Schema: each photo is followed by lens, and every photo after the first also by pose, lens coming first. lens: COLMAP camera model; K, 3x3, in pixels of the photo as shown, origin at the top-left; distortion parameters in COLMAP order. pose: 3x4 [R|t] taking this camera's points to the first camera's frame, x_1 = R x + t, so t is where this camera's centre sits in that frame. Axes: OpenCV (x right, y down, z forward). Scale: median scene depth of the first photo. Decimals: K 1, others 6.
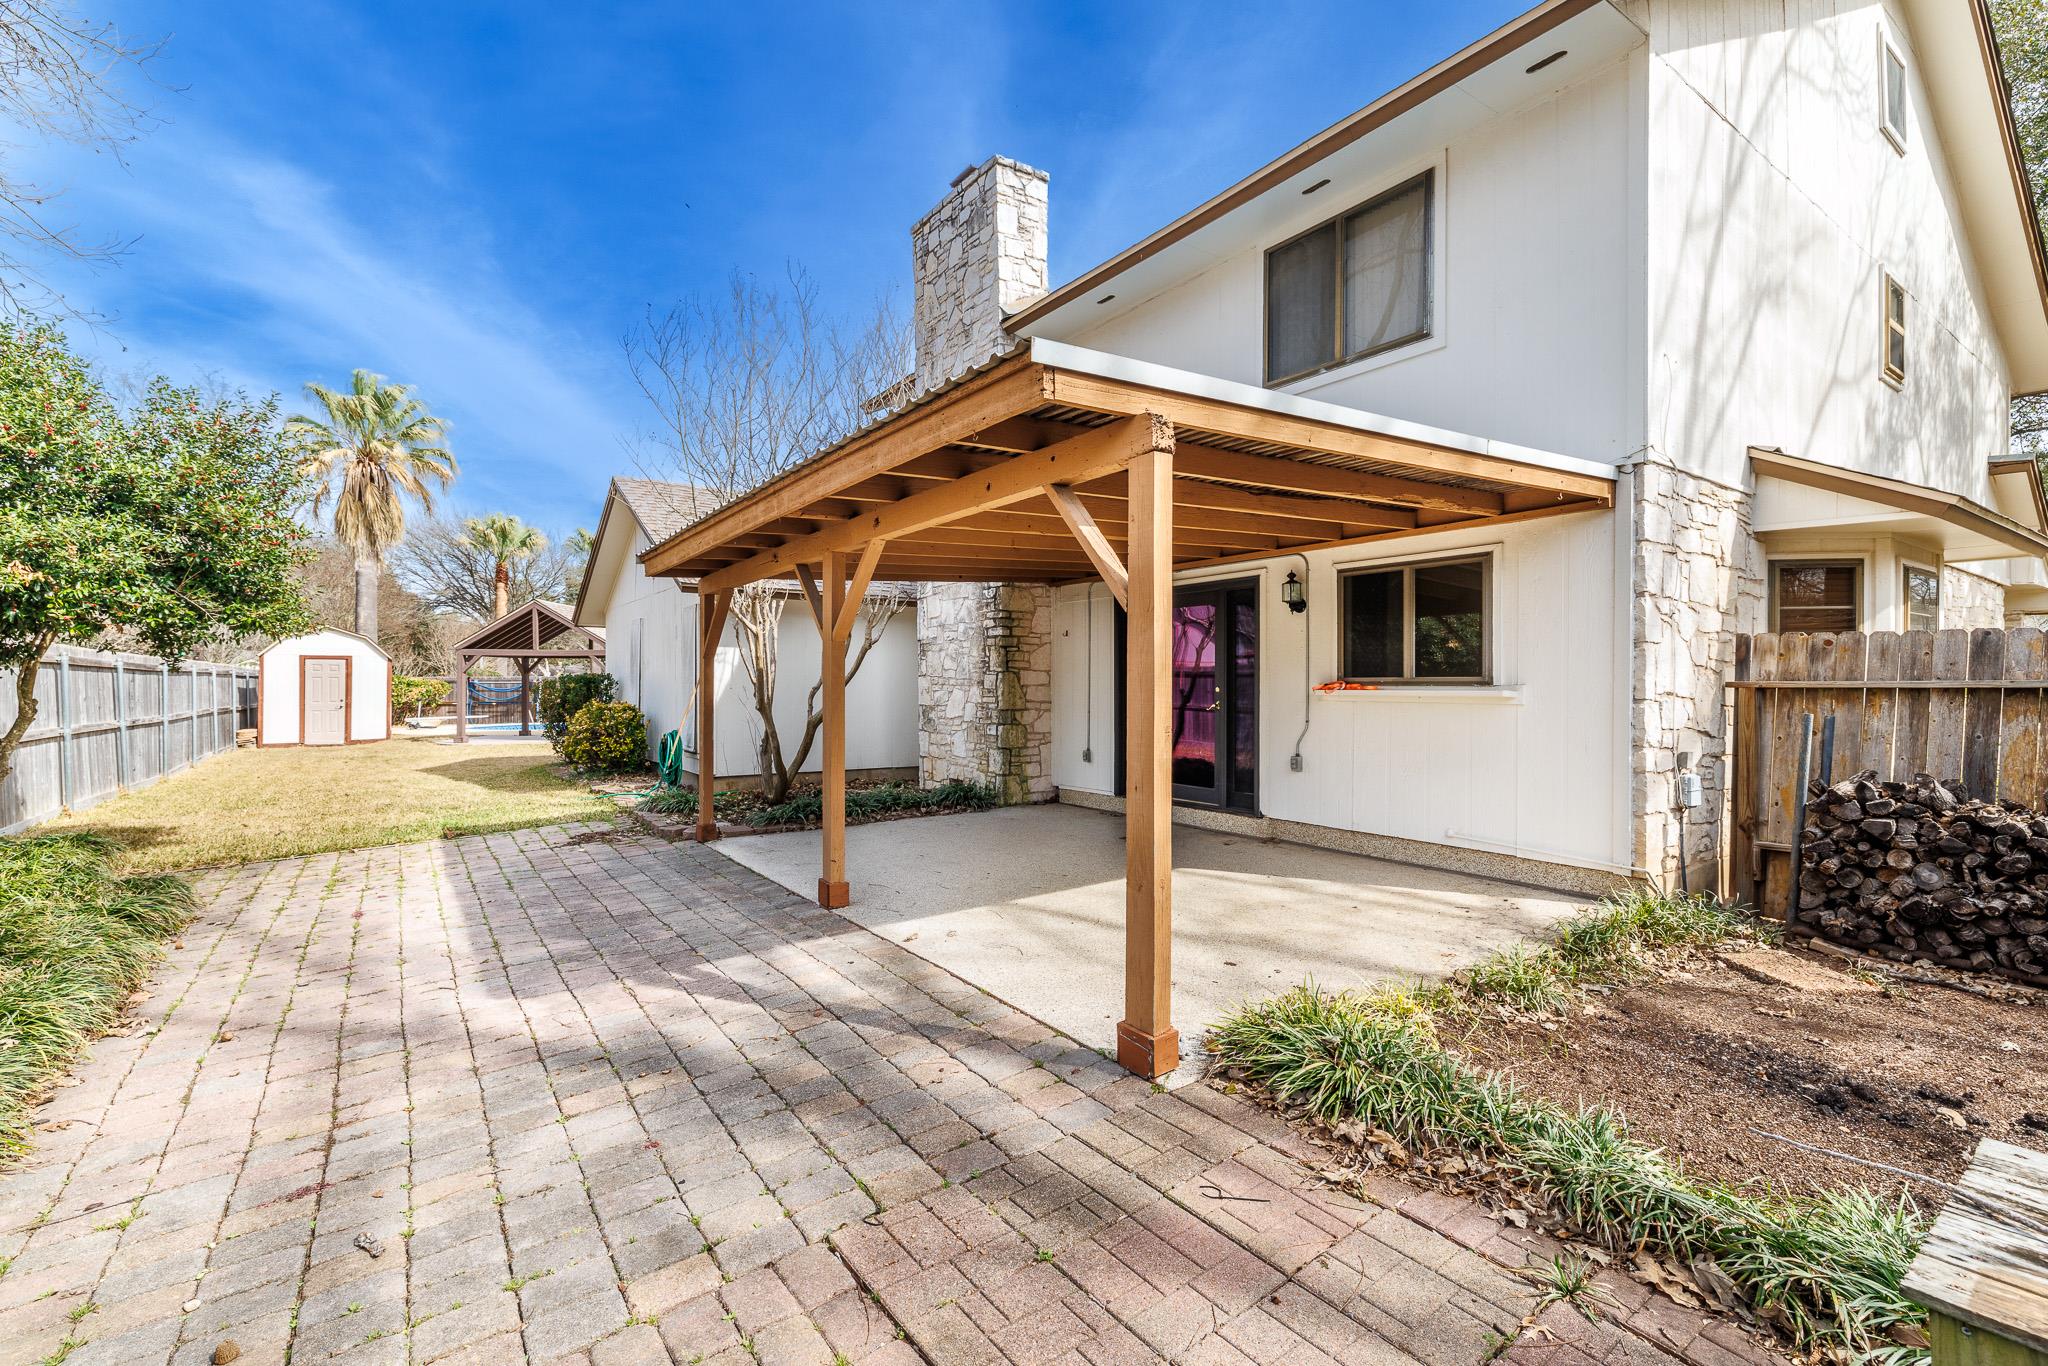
lens RADIAL K [[900.9, 0, 1015.1], [0, 900.9, 681.3], [0, 0, 1]] dist [0.000060, -0.000926]
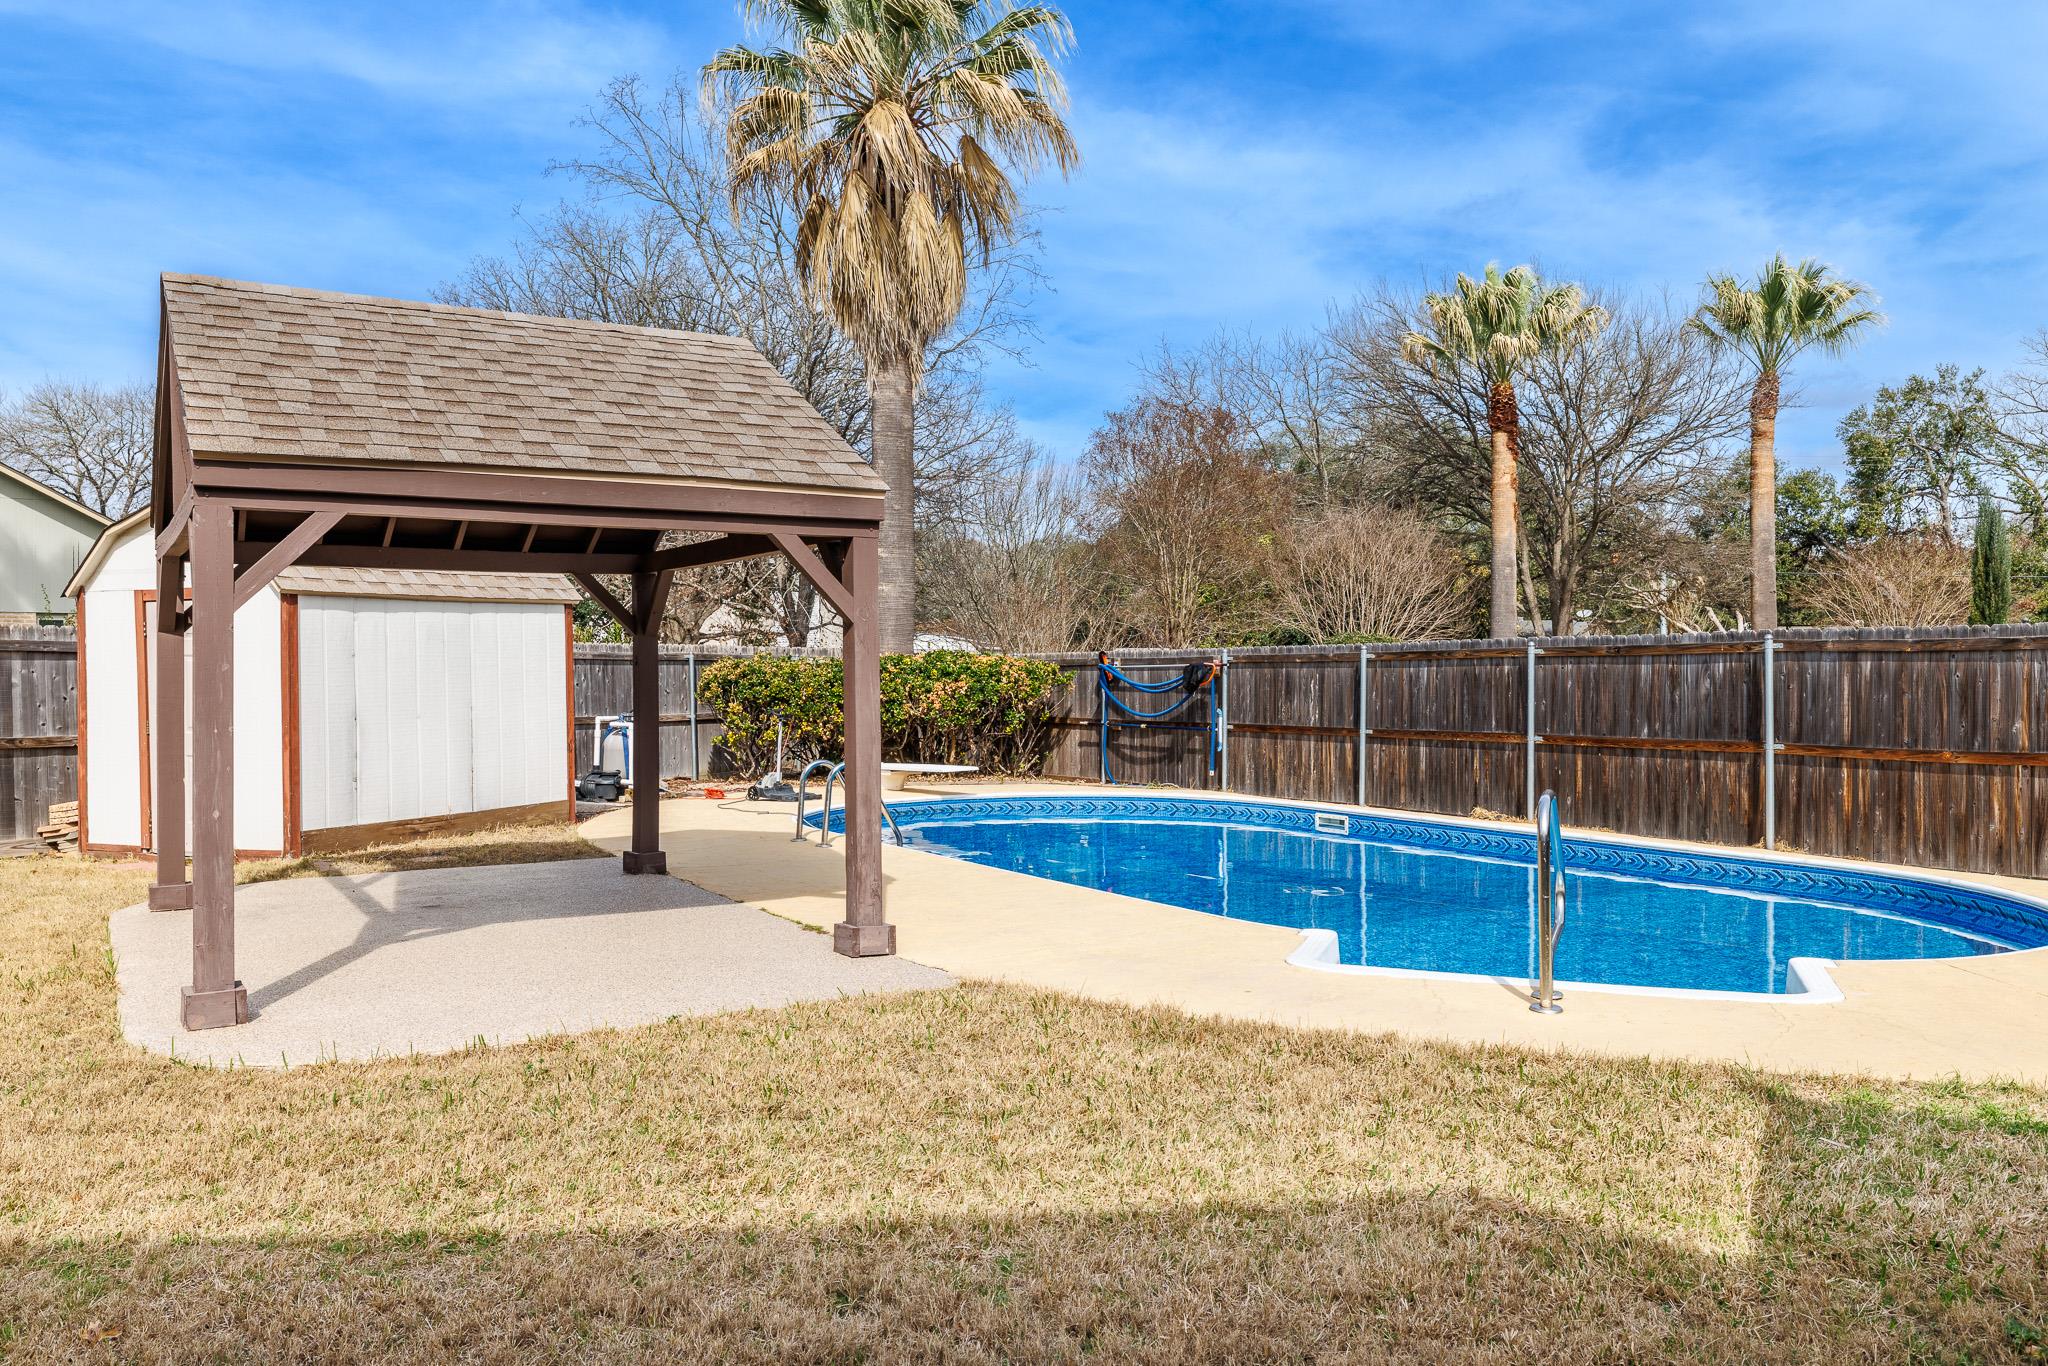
lens RADIAL K [[1534.1, 0, 1015.8], [0, 1534.1, 689.6], [0, 0, 1]] dist [0.013639, -0.030290]
pose [[0.496635, 0.003479, -0.867953, -0.087043], [0.010302, 0.999898, 0.009902, 0.004484], [0.867899, -0.013859, 0.496548, 0.729723]]
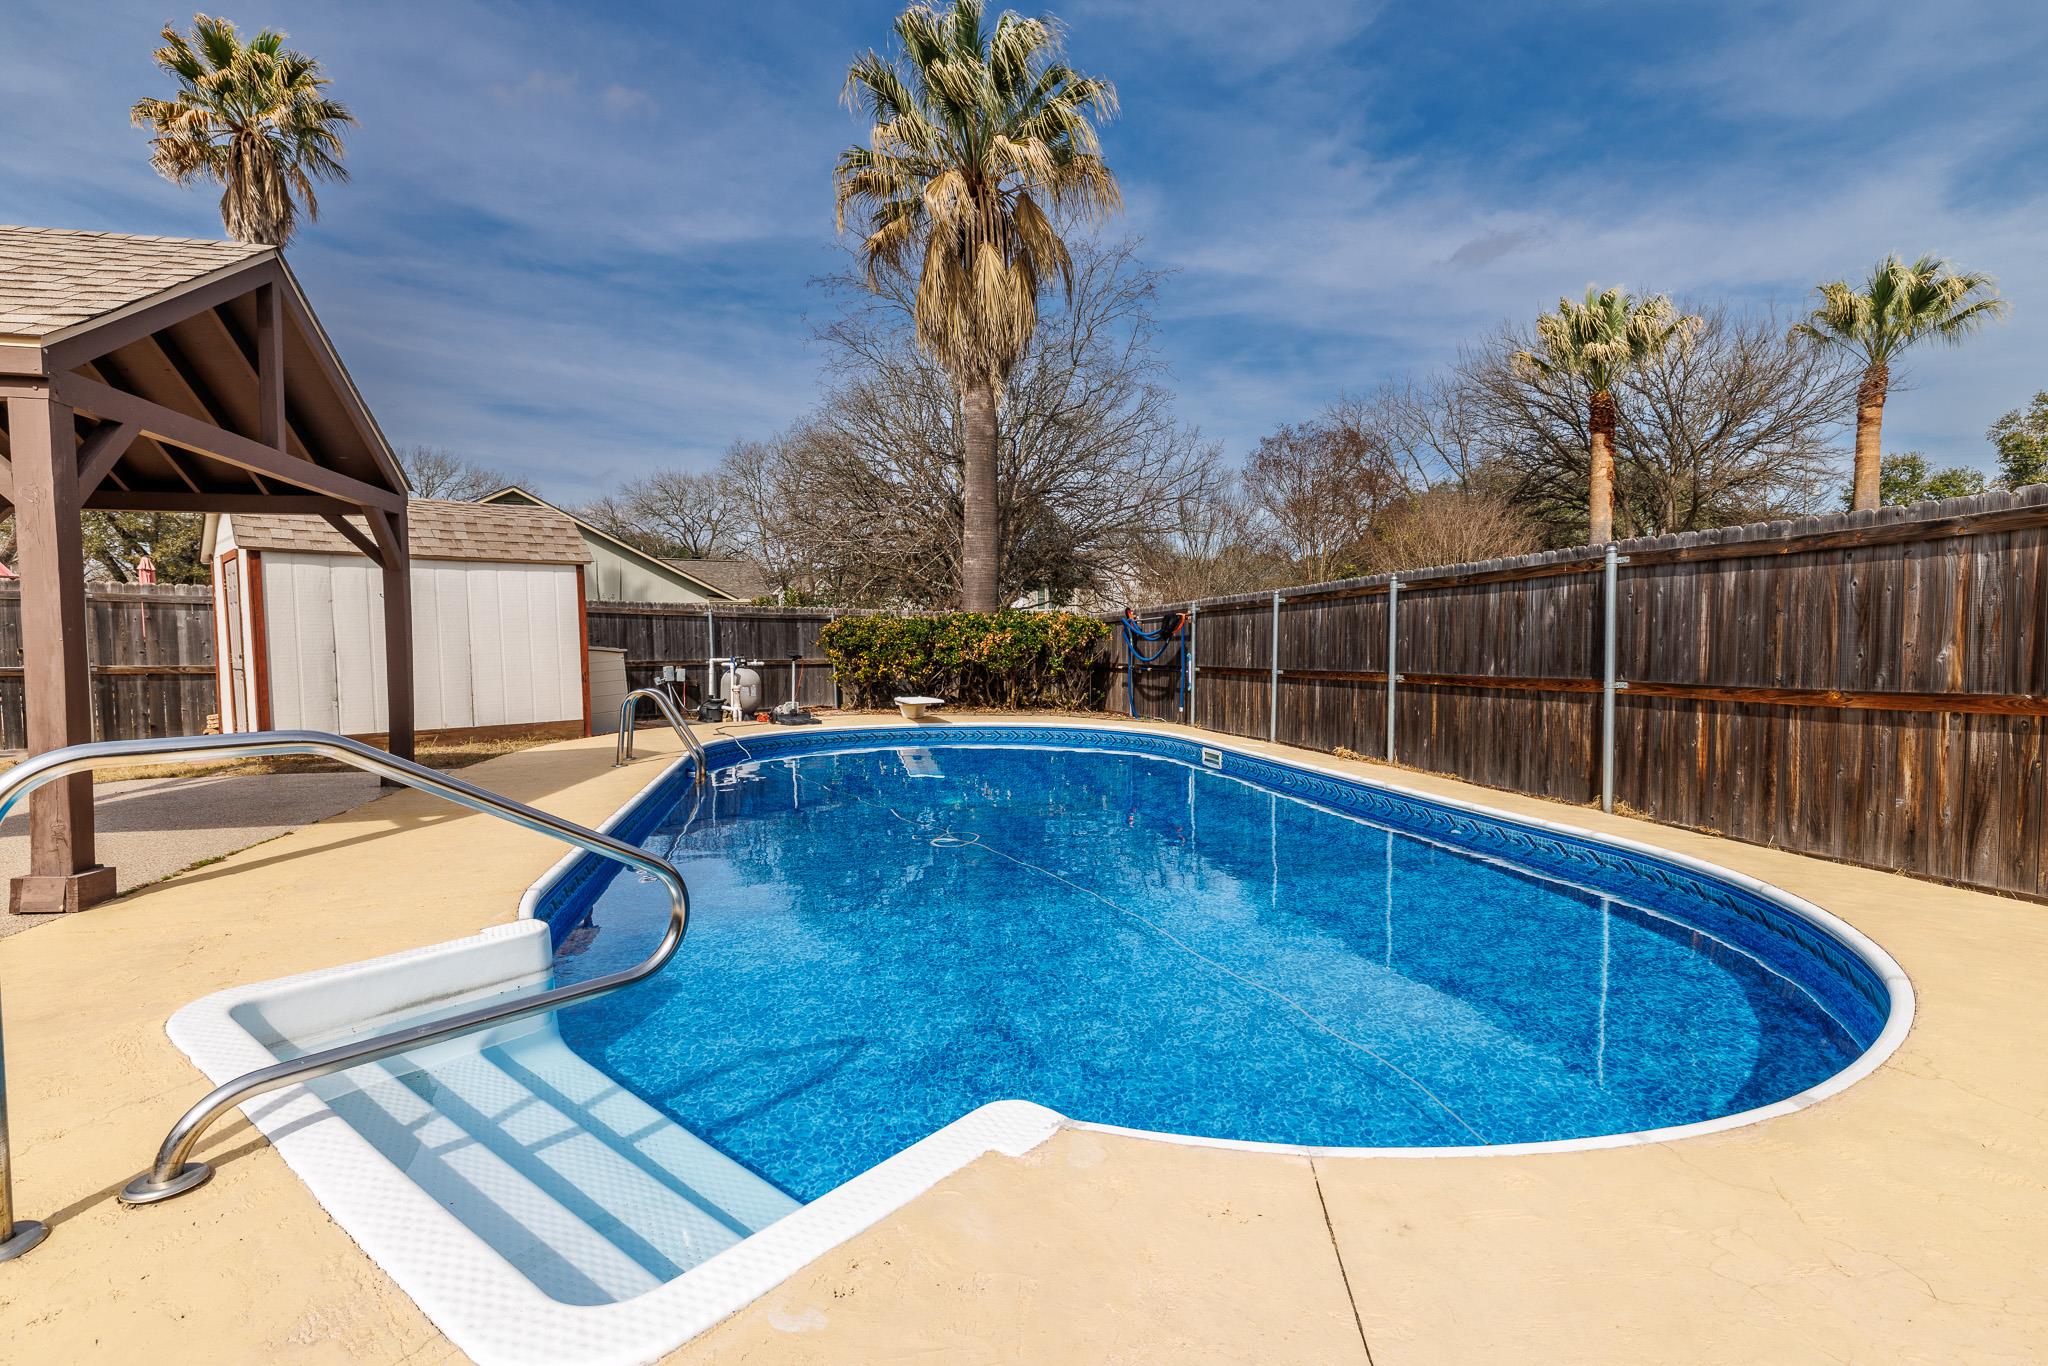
lens RADIAL K [[953.9, 0, 1029.9], [0, 953.9, 707.4], [0, 0, 1]] dist [0.001318, -0.001157]
pose [[0.213690, 0.055781, -0.975308, -0.169108], [0.011227, 0.998162, 0.059548, 0.017178], [0.976837, -0.023675, 0.212671, 0.944954]]
